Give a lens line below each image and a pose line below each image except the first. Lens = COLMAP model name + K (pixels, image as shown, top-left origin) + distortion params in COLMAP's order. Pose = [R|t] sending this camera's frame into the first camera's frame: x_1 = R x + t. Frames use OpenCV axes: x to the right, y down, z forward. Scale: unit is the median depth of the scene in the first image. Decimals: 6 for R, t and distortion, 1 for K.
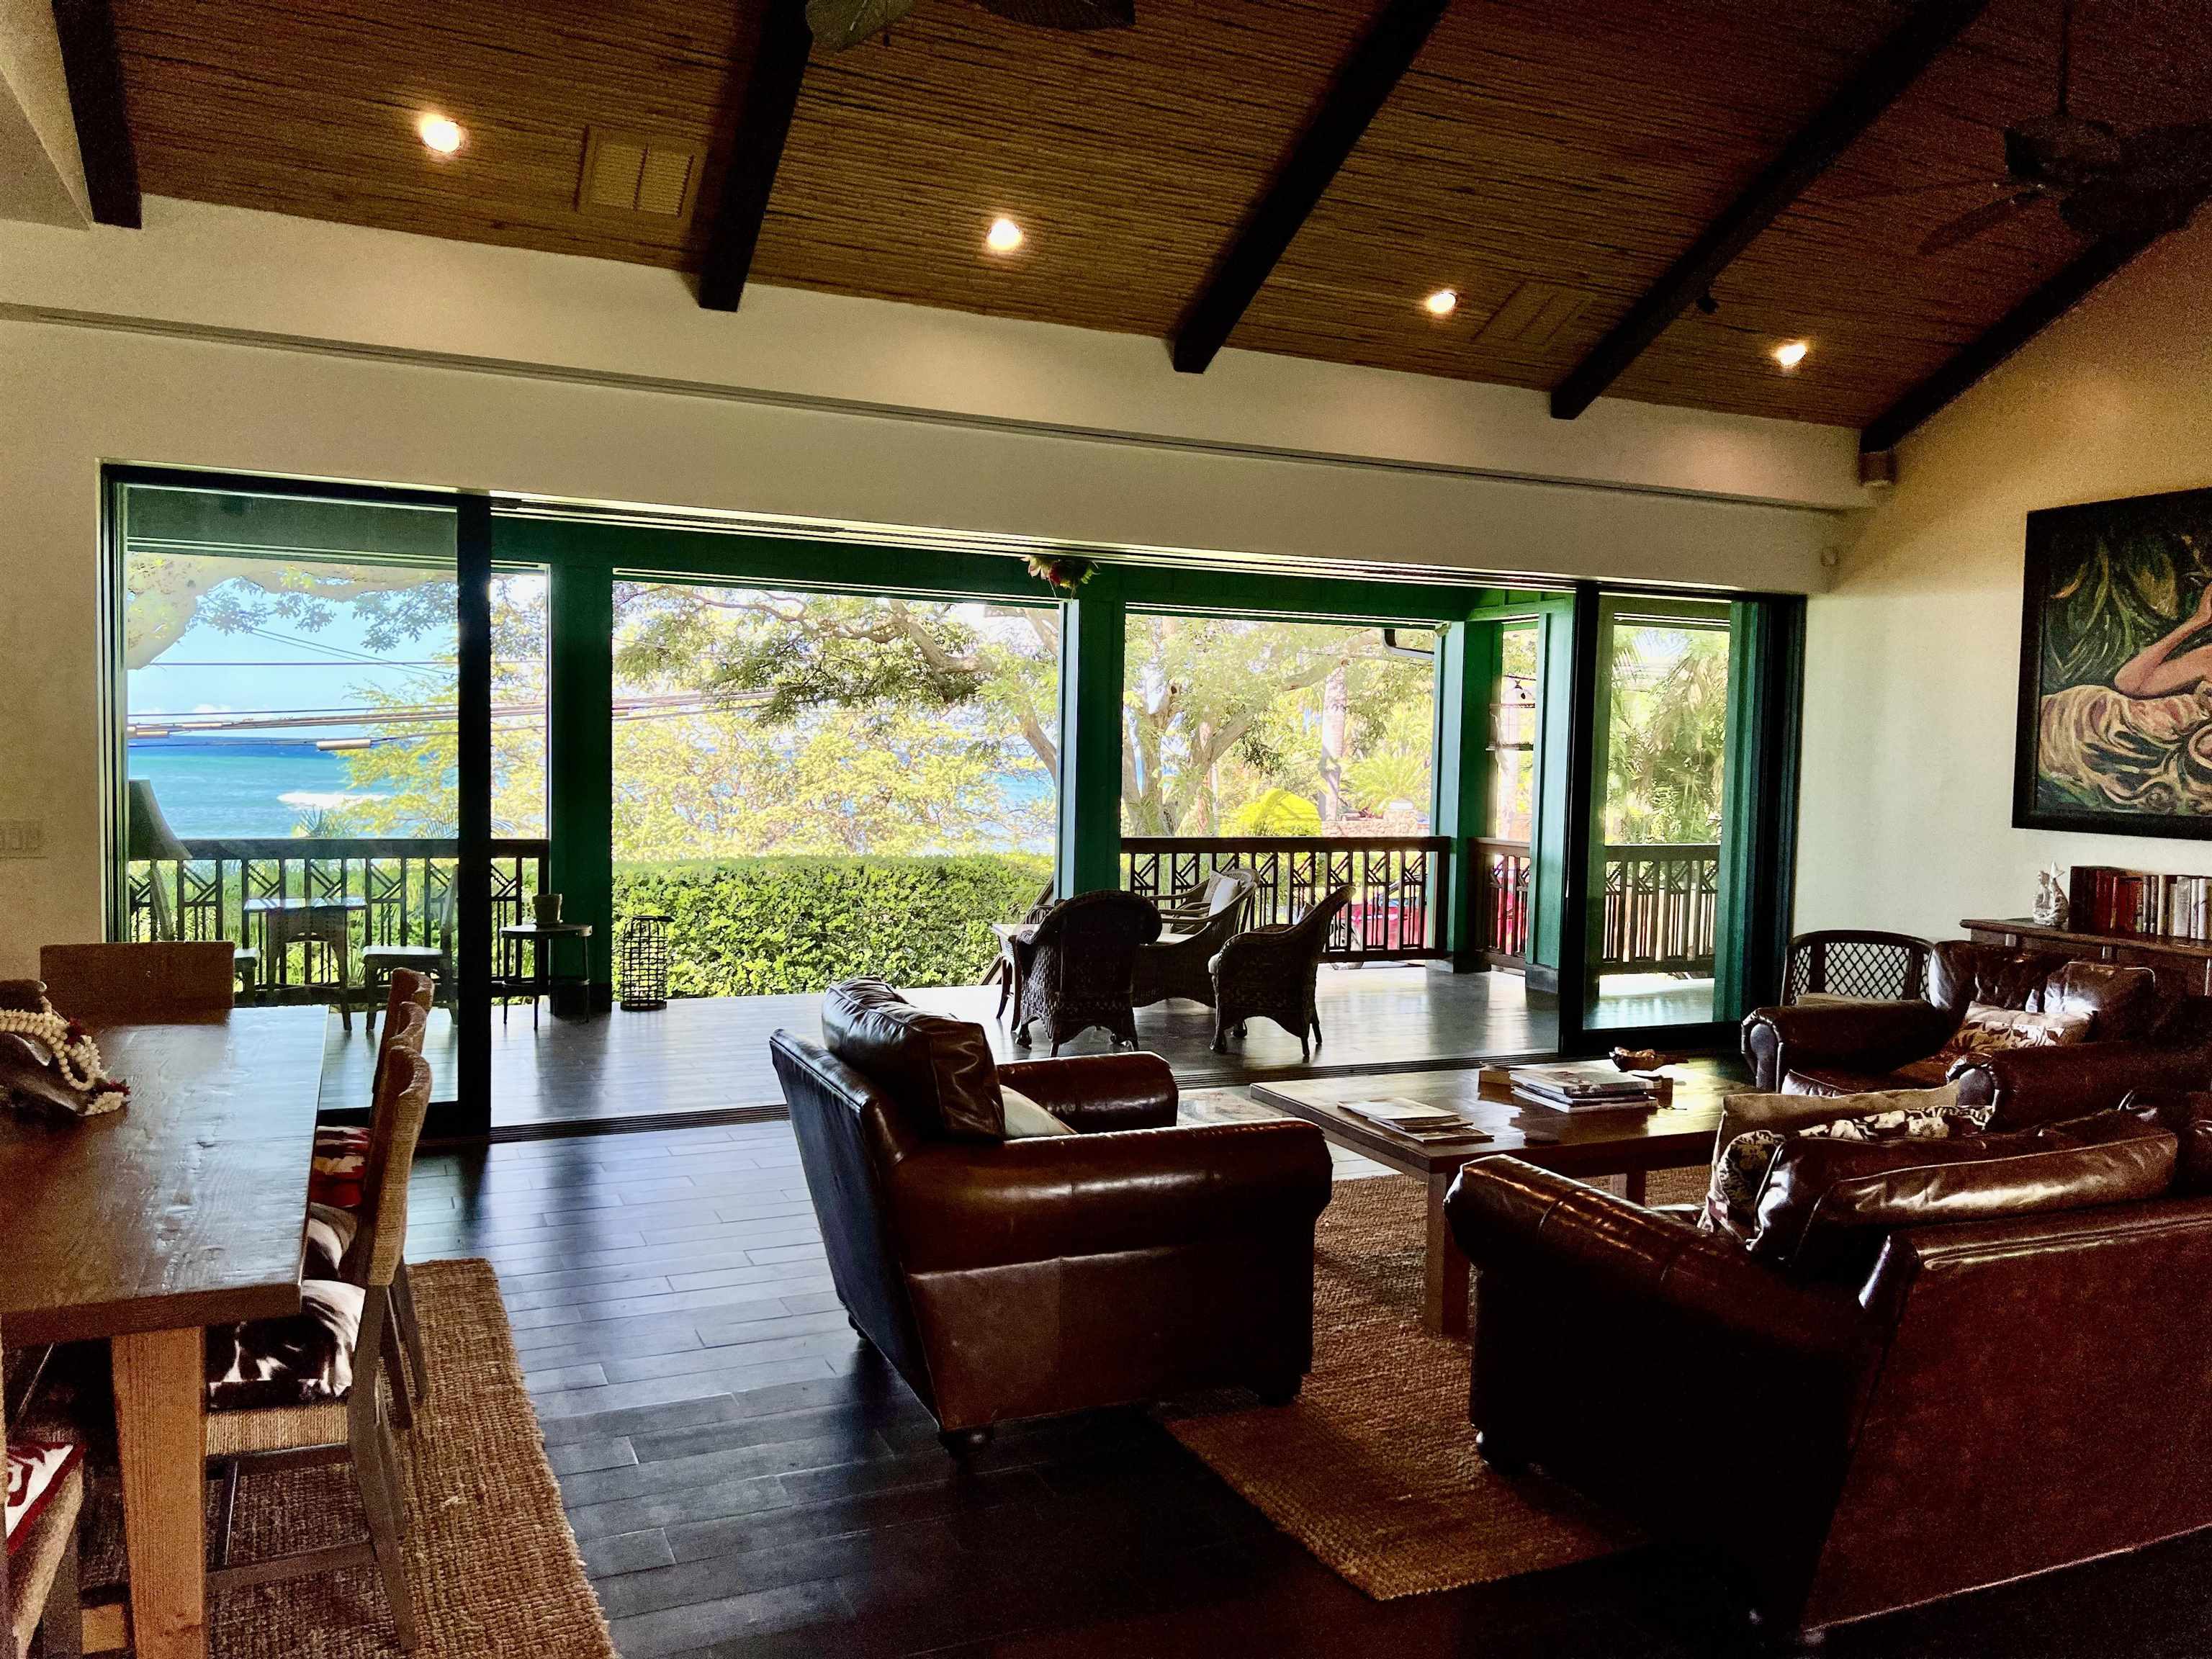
lens RADIAL K [[1632.8, 0, 1121.3], [0, 1632.8, 825.6], [0, 0, 1]] dist [-0.003542, -0.009755]
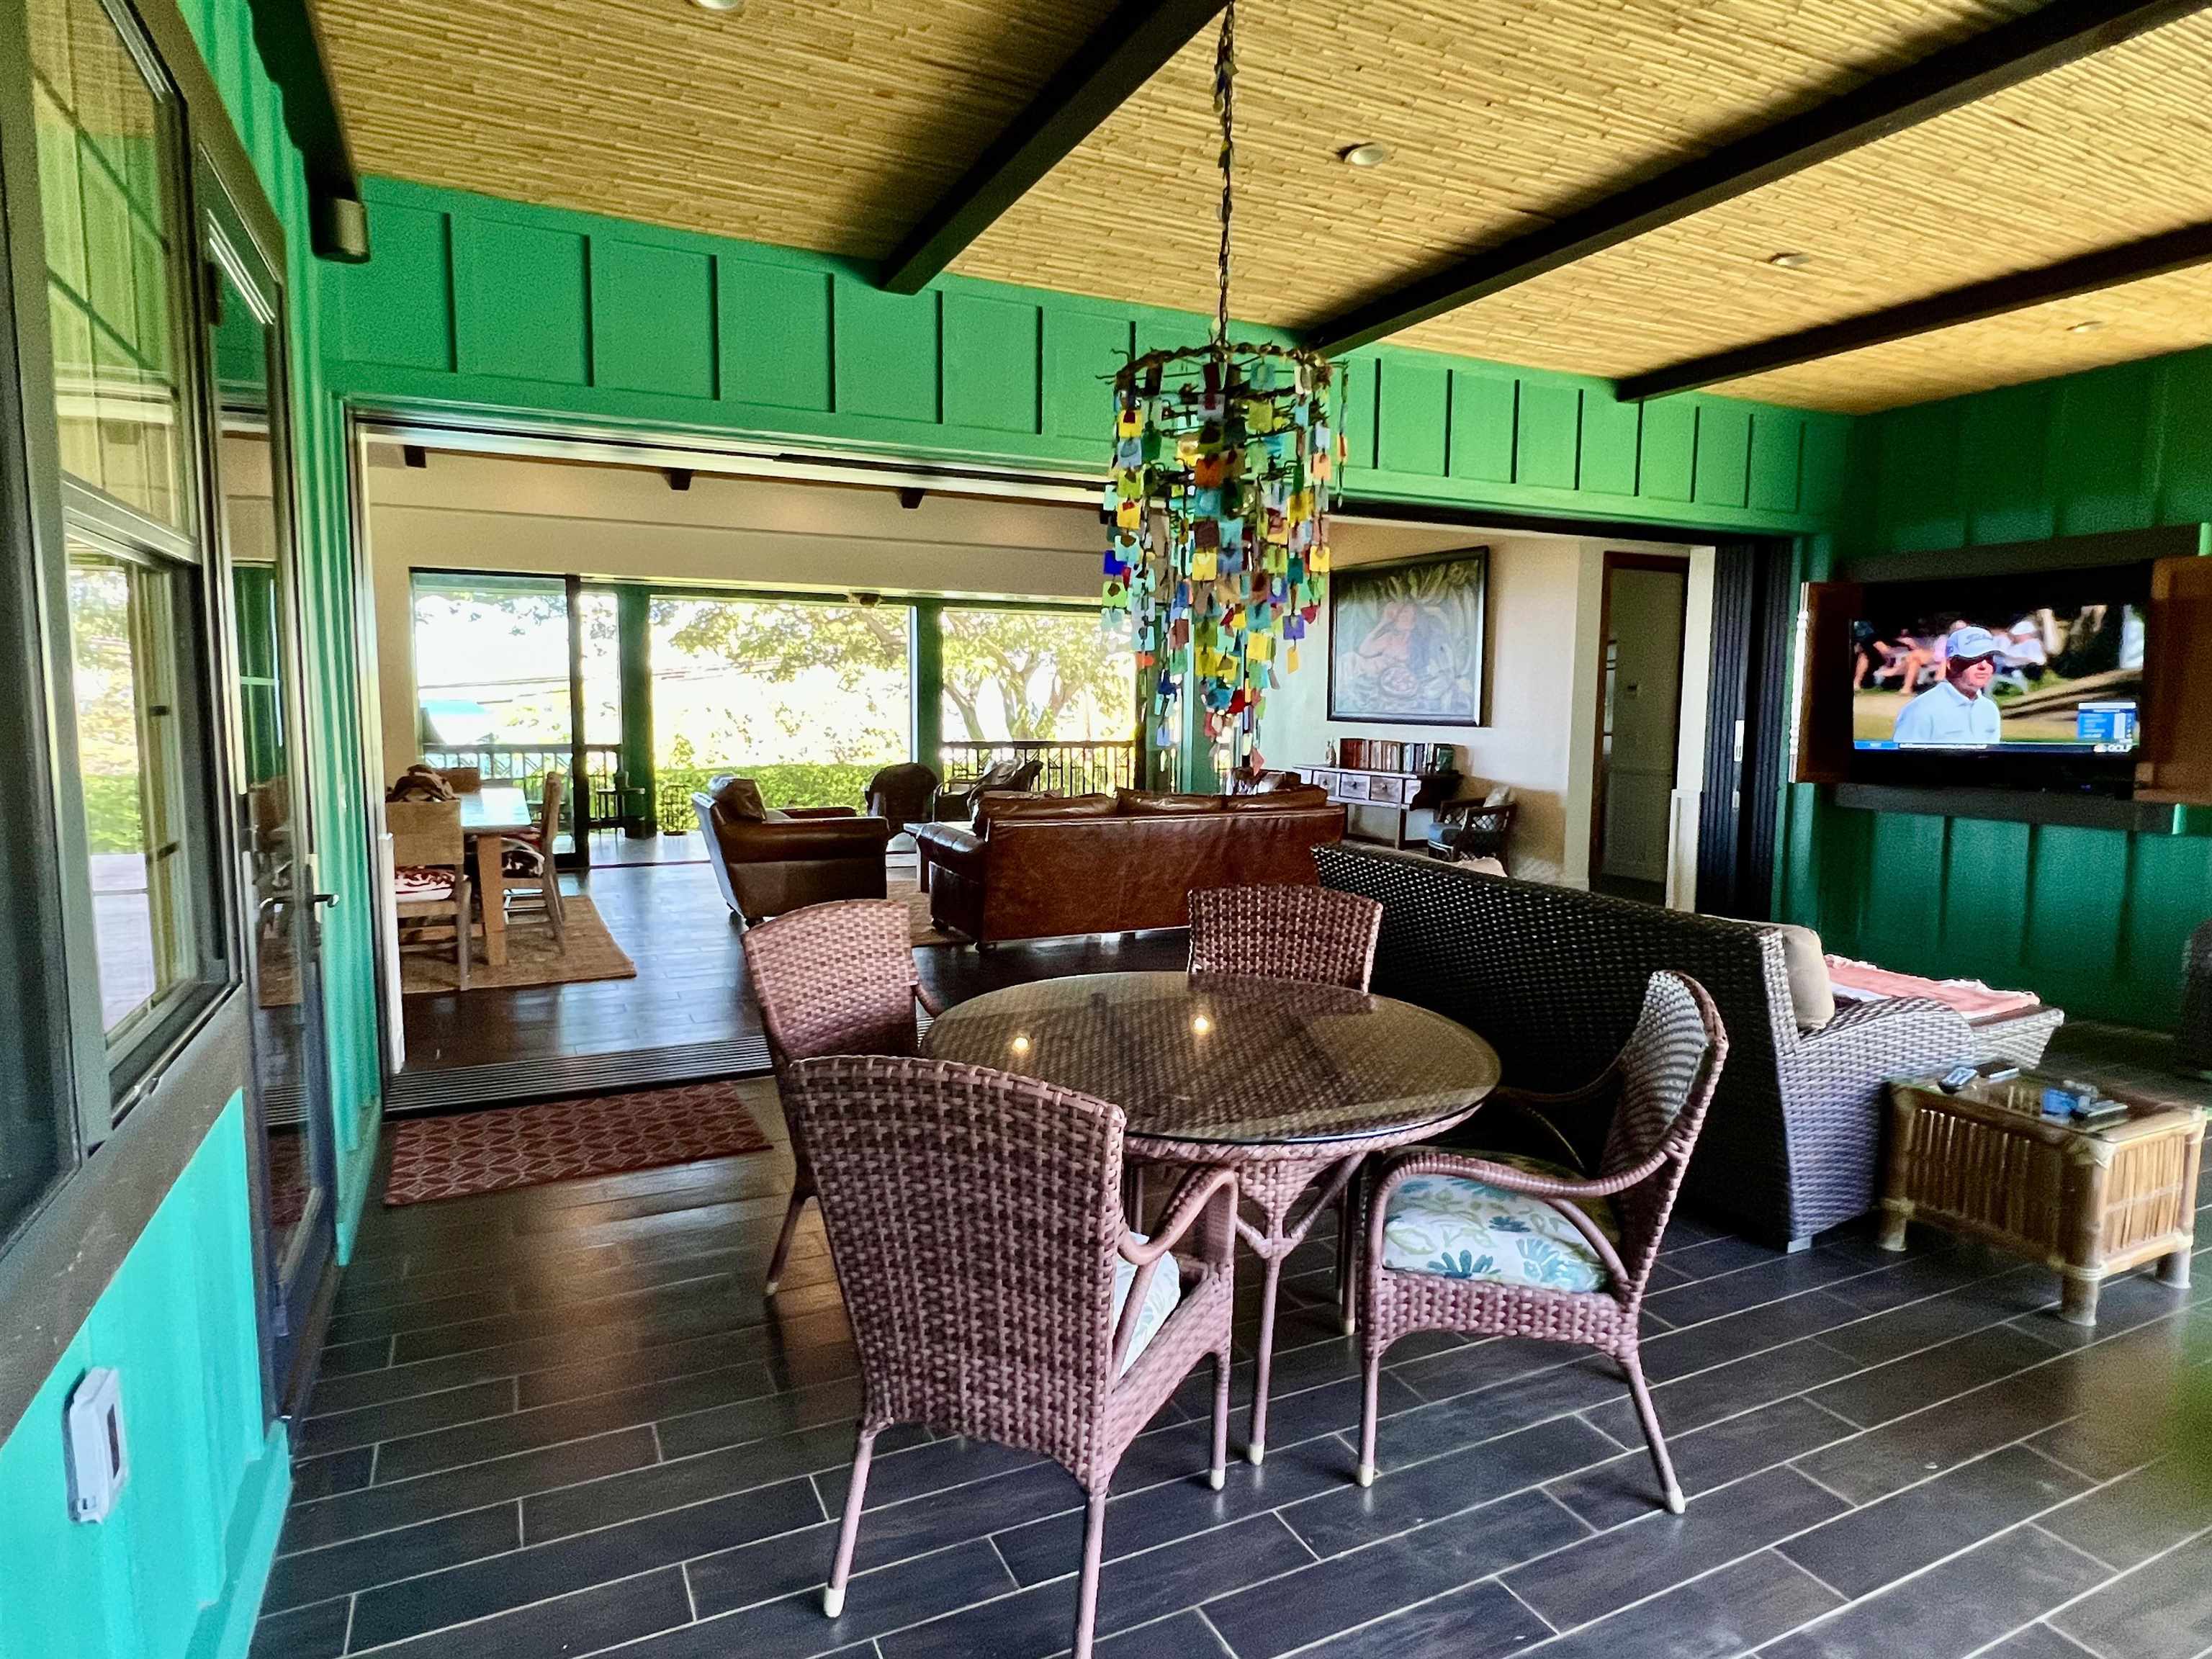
lens RADIAL K [[1247.7, 0, 1090.3], [0, 1247.7, 836.6], [0, 0, 1]] dist [-0.002113, 0.000137]
pose [[0.999898, -0.013250, 0.005373, 0.088776], [0.012882, 0.997892, 0.063605, 0.015716], [-0.006204, -0.063529, 0.997961, -0.216258]]
